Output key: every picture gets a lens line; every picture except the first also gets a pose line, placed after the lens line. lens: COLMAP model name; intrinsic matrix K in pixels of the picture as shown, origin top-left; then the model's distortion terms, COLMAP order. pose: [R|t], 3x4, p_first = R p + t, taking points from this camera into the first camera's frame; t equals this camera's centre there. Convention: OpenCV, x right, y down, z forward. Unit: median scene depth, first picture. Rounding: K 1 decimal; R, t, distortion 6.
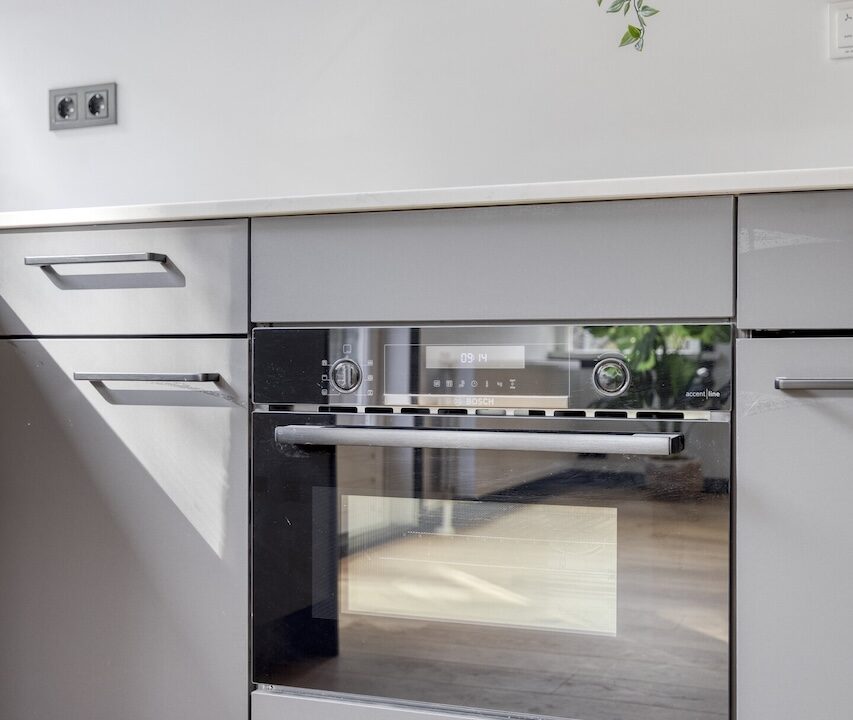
lens RADIAL K [[1188.3, 0, 425.2], [0, 1188.3, 358.8], [0, 0, 1]] dist [0.029505, 0.000000]
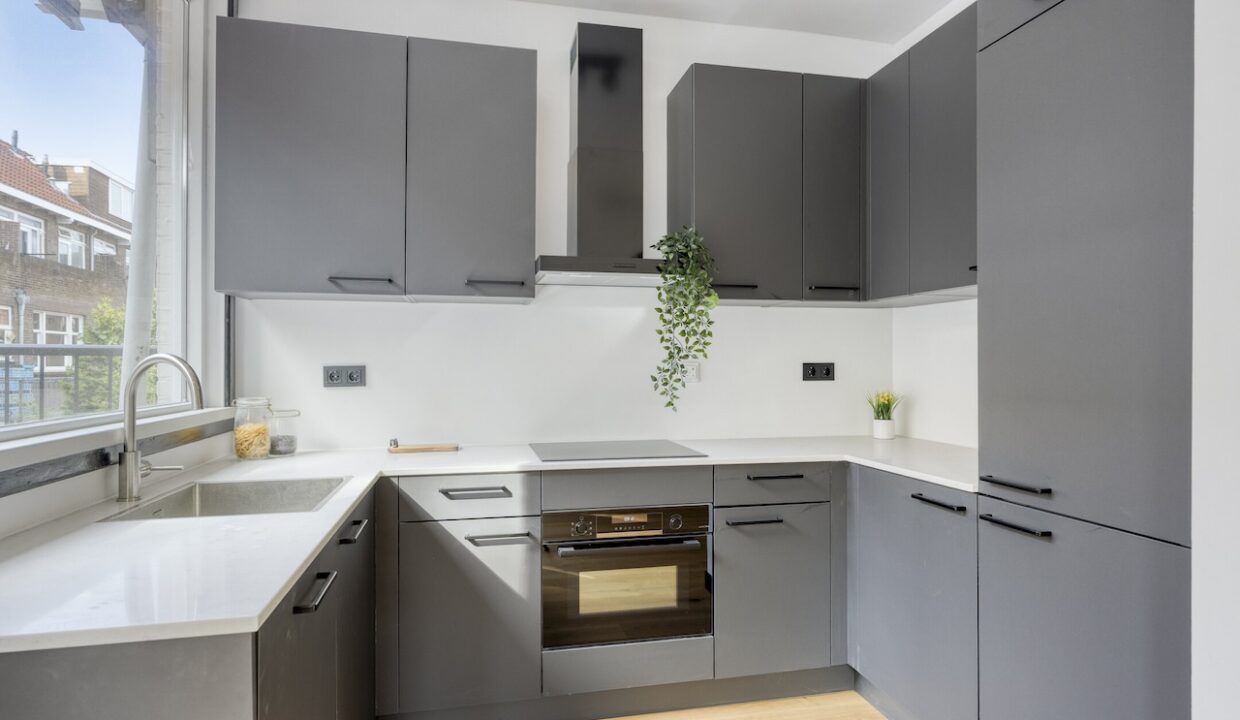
lens RADIAL K [[694.6, 0, 628.8], [0, 694.6, 366.8], [0, 0, 1]] dist [0.003491, -0.004394]
pose [[0.818427, 0.003726, 0.574598, -0.843184], [0.001007, 0.999968, -0.007919, -0.323881], [-0.574609, 0.007060, 0.818397, -0.342605]]
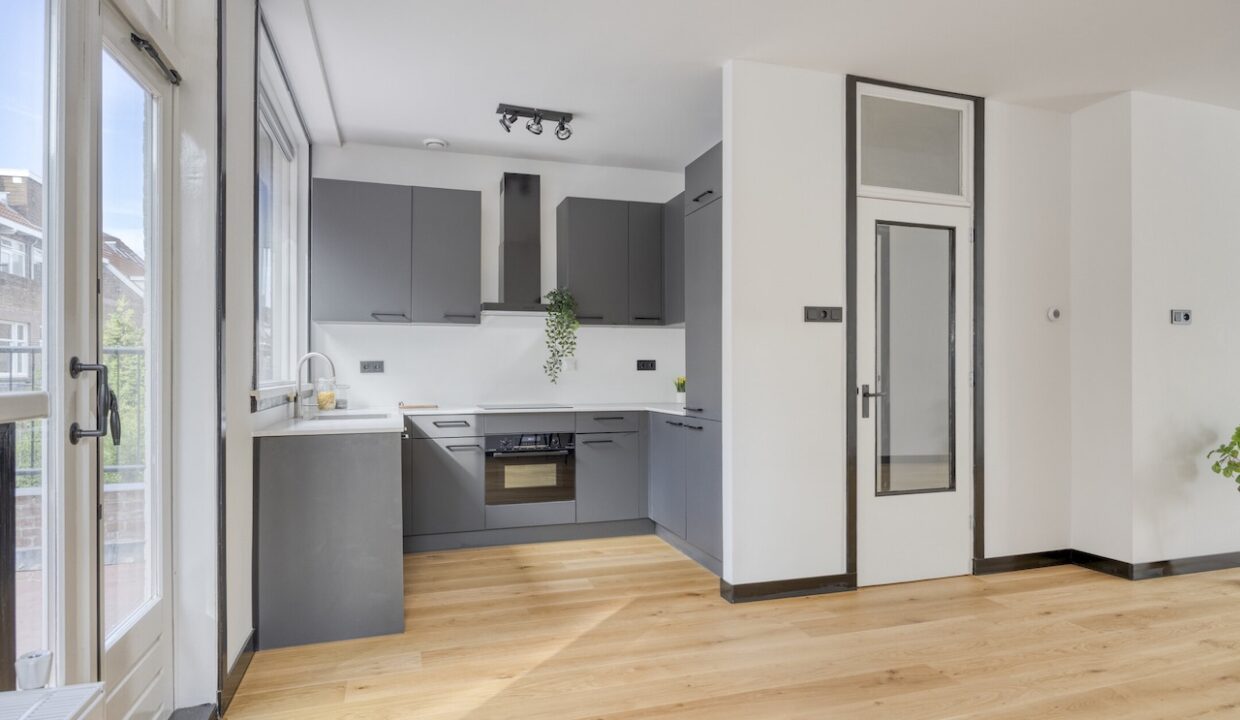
lens RADIAL K [[694.6, 0, 637.0], [0, 694.6, 368.9], [0, 0, 1]] dist [0.003491, -0.004394]
pose [[0.756868, 0.005498, 0.653545, -1.556949], [0.005520, 0.999875, -0.014804, -0.254242], [-0.653545, 0.014812, 0.756743, -1.631544]]
